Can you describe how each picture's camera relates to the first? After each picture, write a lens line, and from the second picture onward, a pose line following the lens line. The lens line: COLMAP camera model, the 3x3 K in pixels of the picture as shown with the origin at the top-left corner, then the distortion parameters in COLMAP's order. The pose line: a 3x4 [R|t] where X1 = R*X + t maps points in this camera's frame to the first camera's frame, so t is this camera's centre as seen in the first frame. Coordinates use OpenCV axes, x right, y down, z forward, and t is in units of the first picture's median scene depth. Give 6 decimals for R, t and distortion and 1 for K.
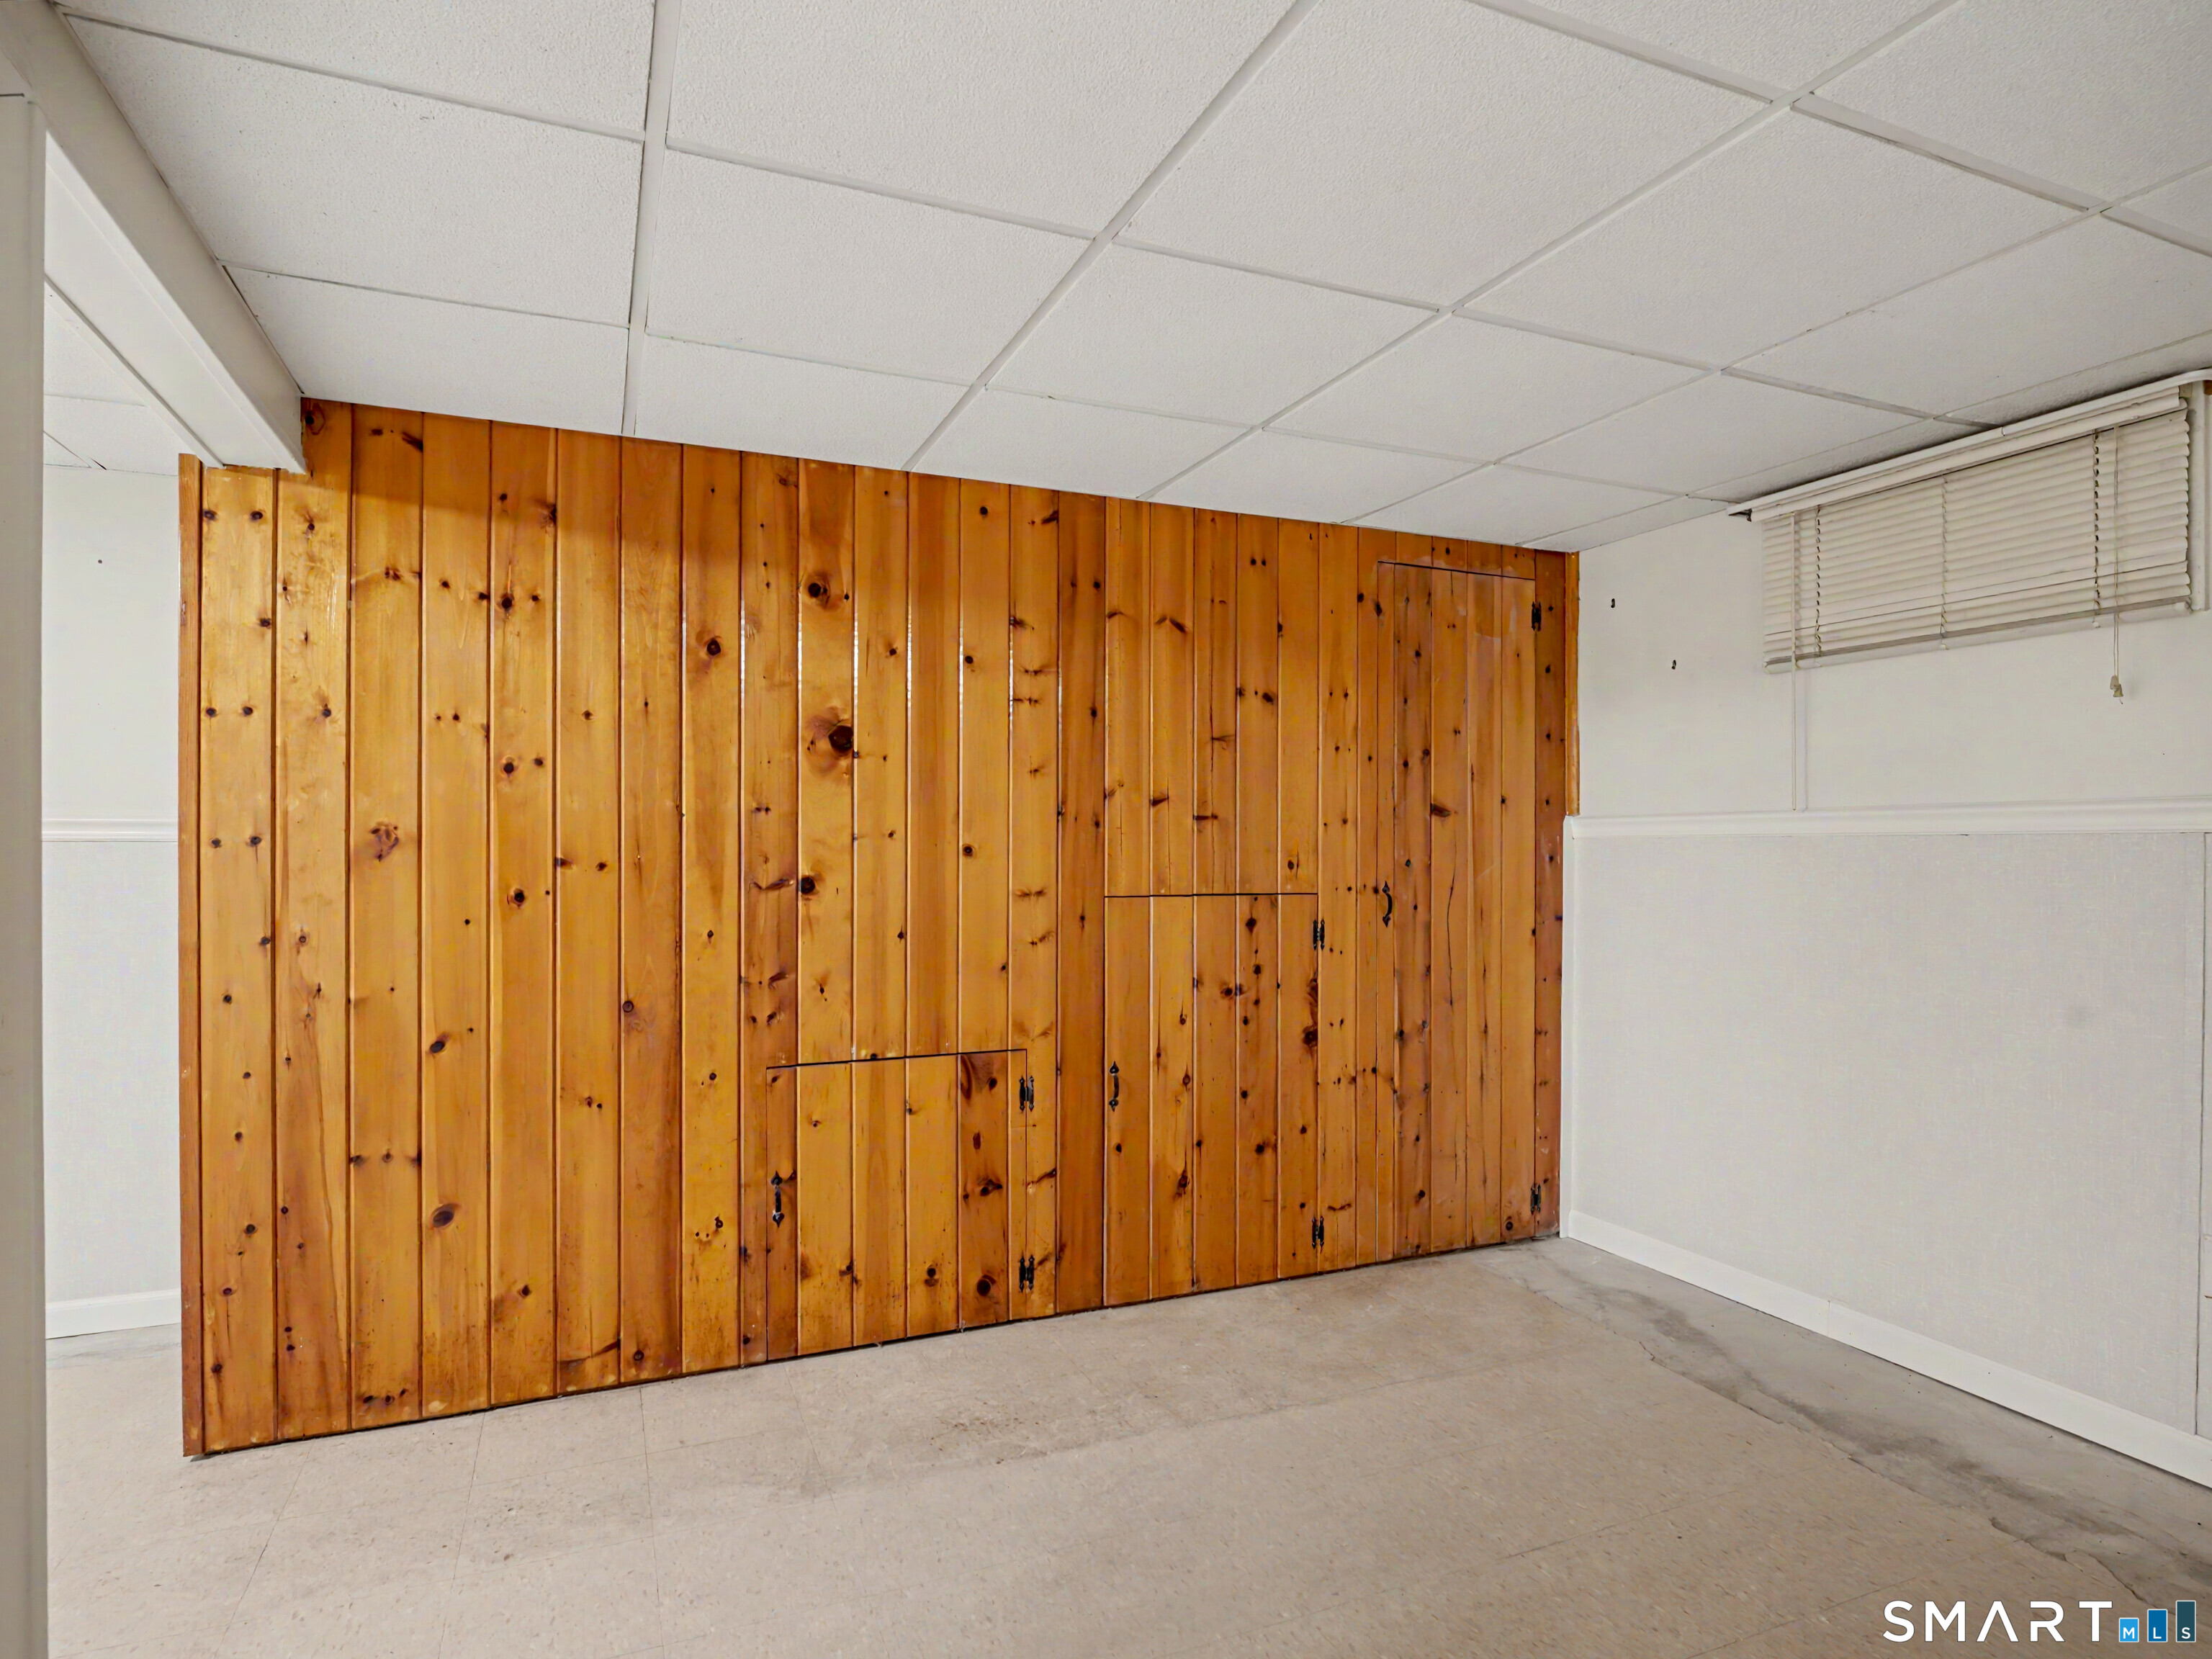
lens RADIAL K [[1198.8, 0, 1092.8], [0, 1198.8, 837.6], [0, 0, 1]] dist [-0.009949, -0.003653]
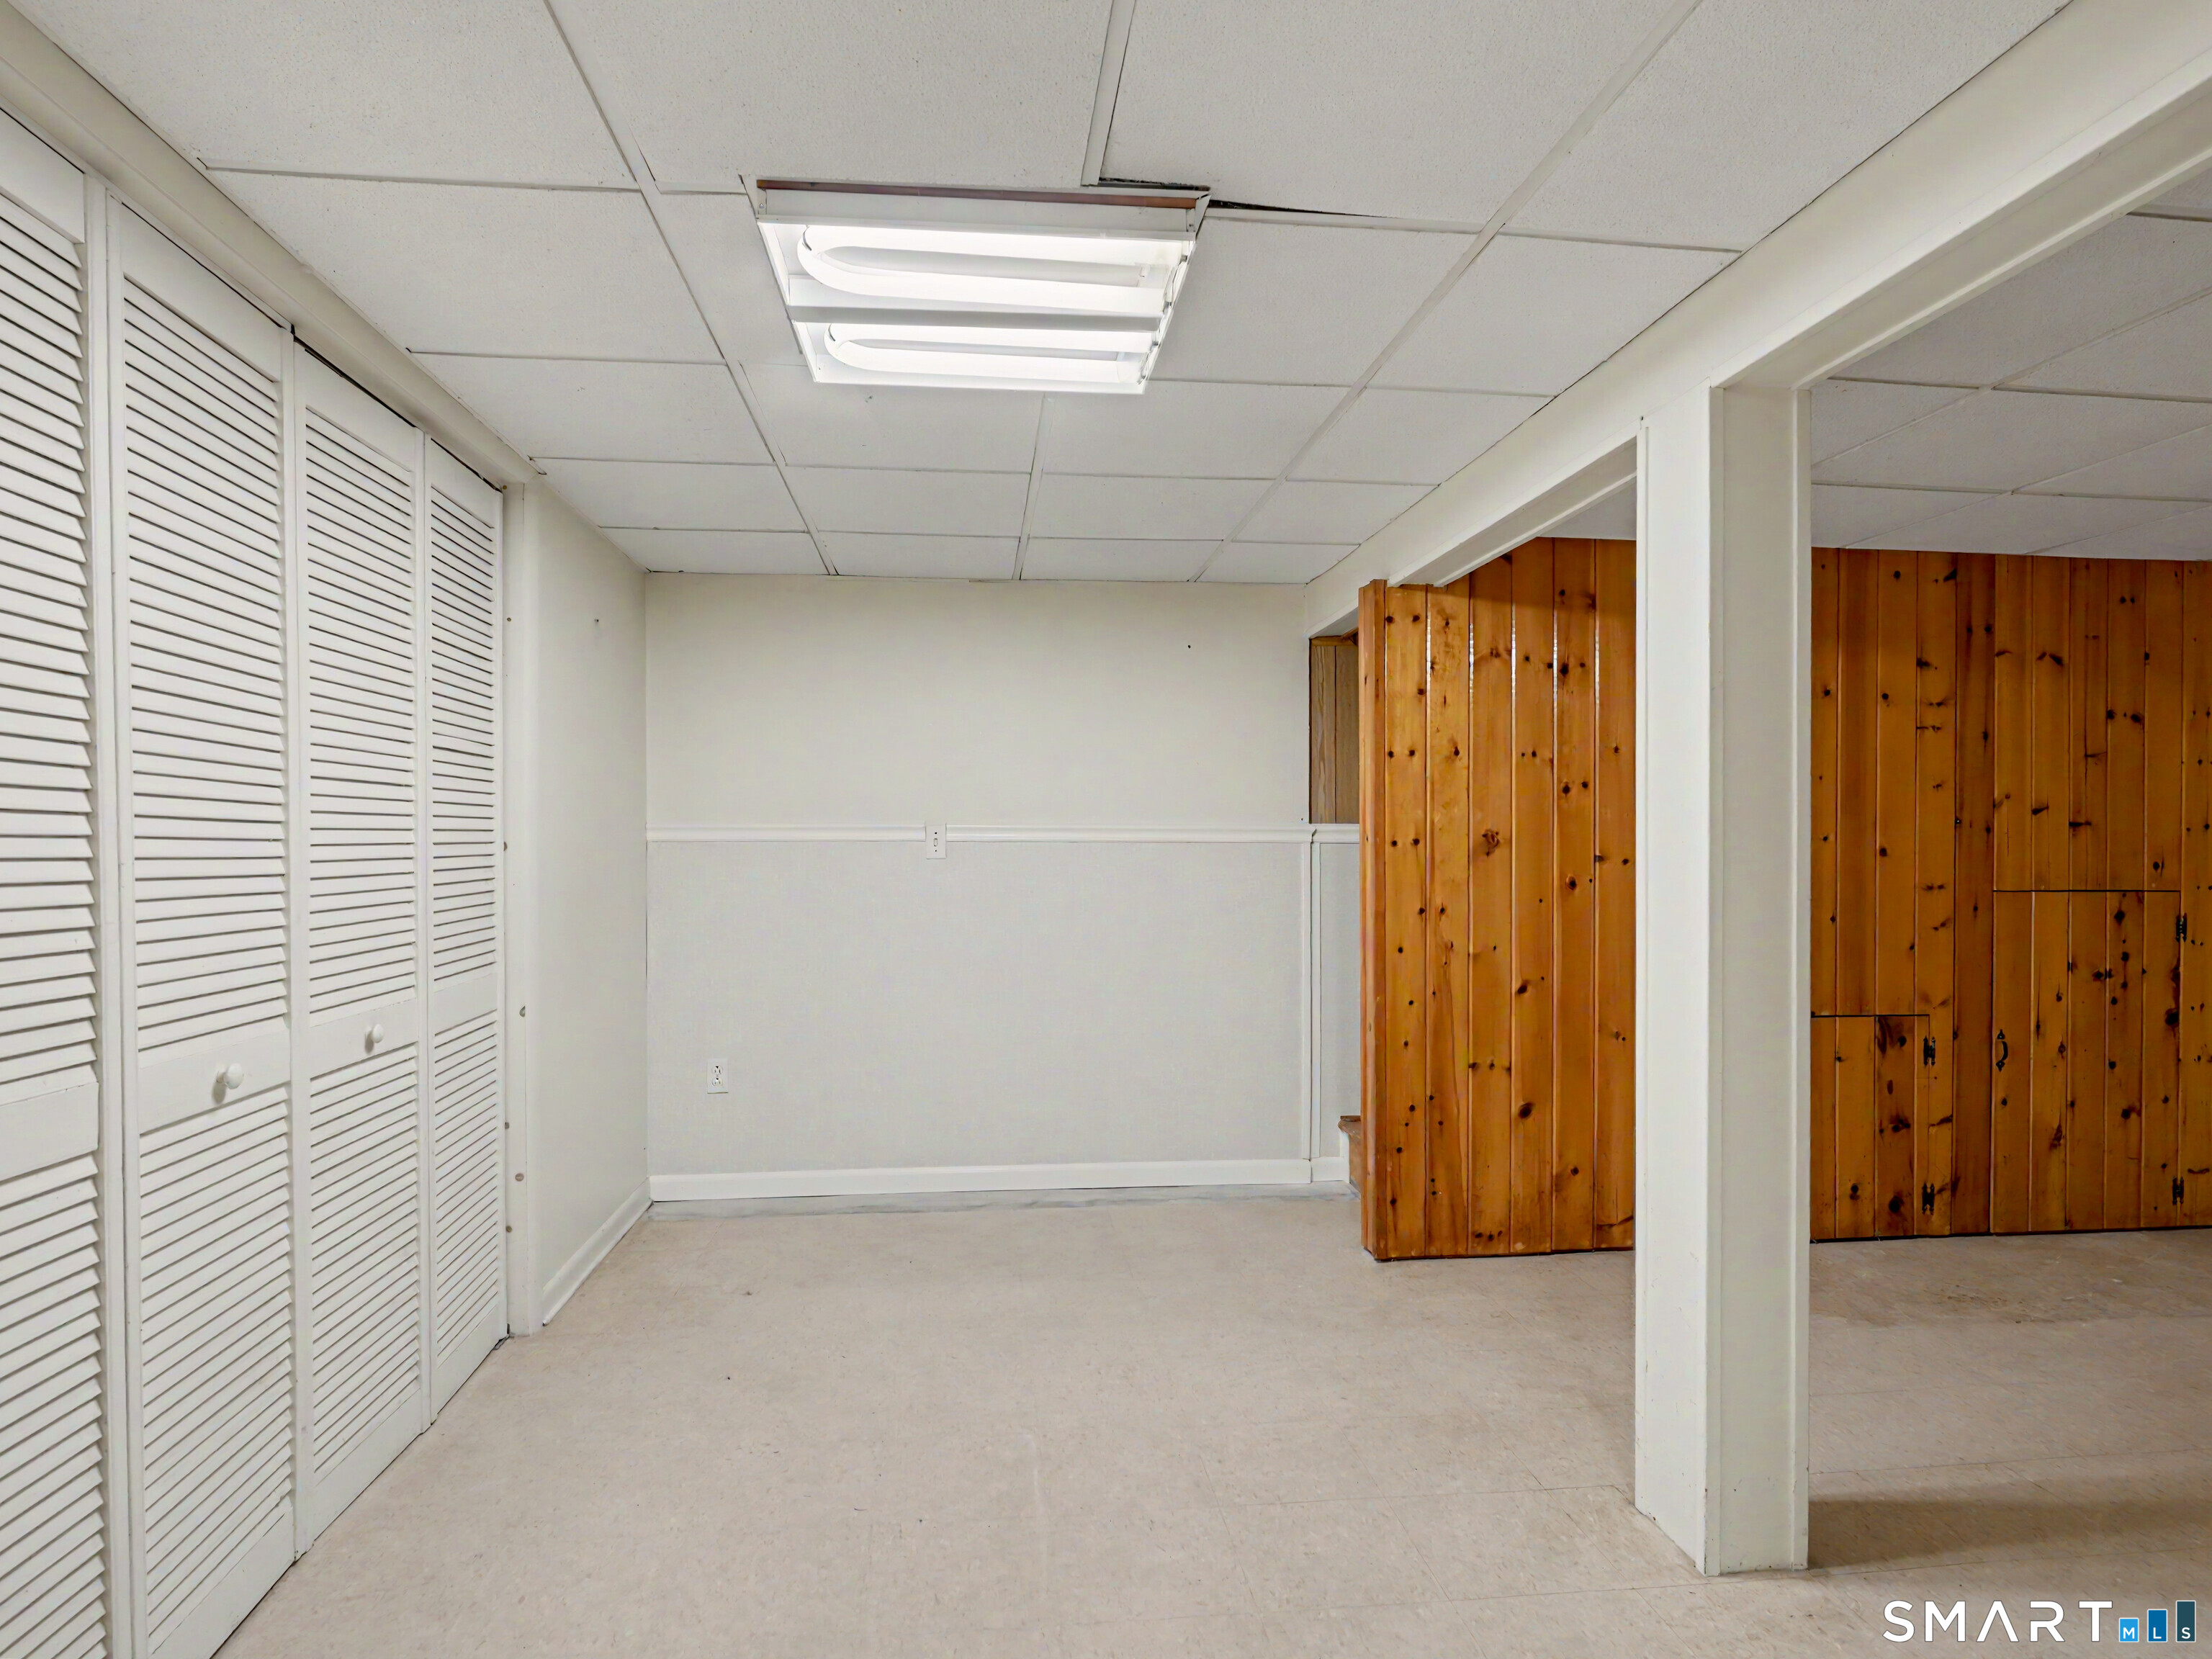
lens RADIAL K [[1198.8, 0, 1100.0], [0, 1198.8, 855.7], [0, 0, 1]] dist [-0.009949, -0.003653]
pose [[0.956506, 0.003554, -0.291692, -0.551249], [-0.001125, 0.999963, 0.008495, 0.006032], [0.291712, -0.007797, 0.956474, -0.435027]]
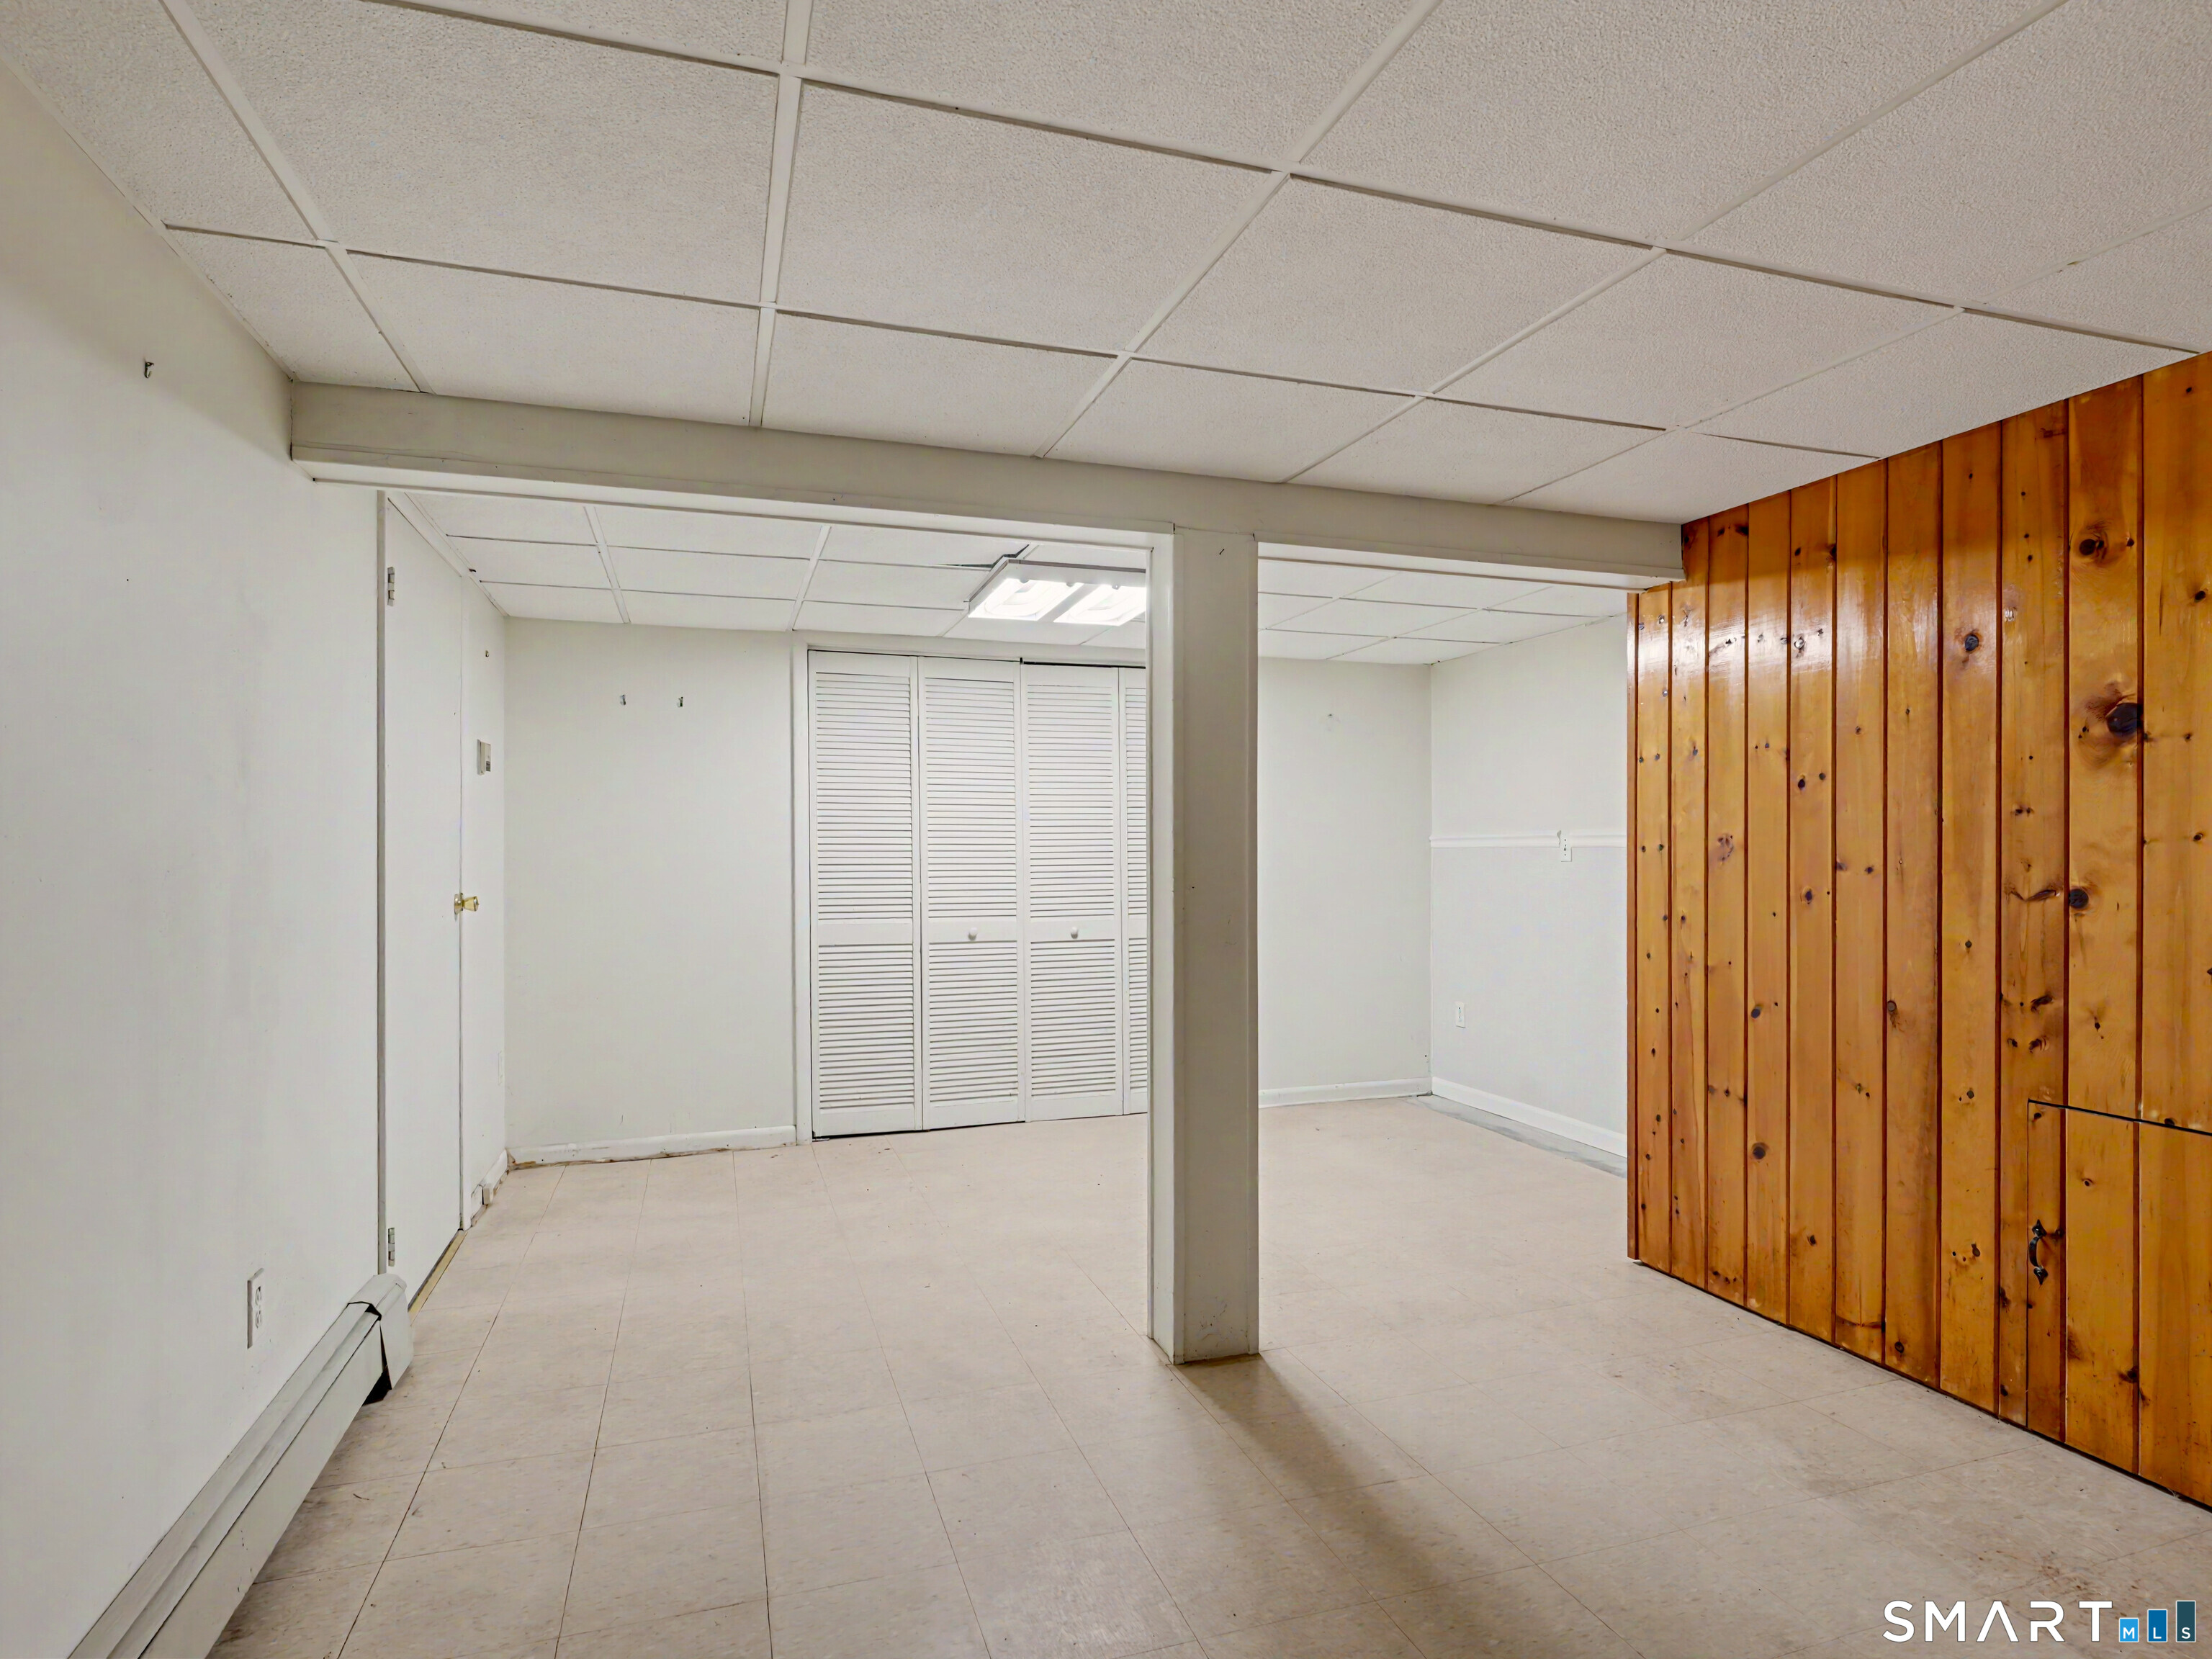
lens RADIAL K [[1198.8, 0, 1118.5], [0, 1198.8, 844.7], [0, 0, 1]] dist [-0.009949, -0.003653]
pose [[-0.069504, -0.003307, -0.997576, 0.657802], [0.006518, 0.999972, -0.003769, 0.000785], [0.997560, -0.006764, -0.069480, 0.385202]]
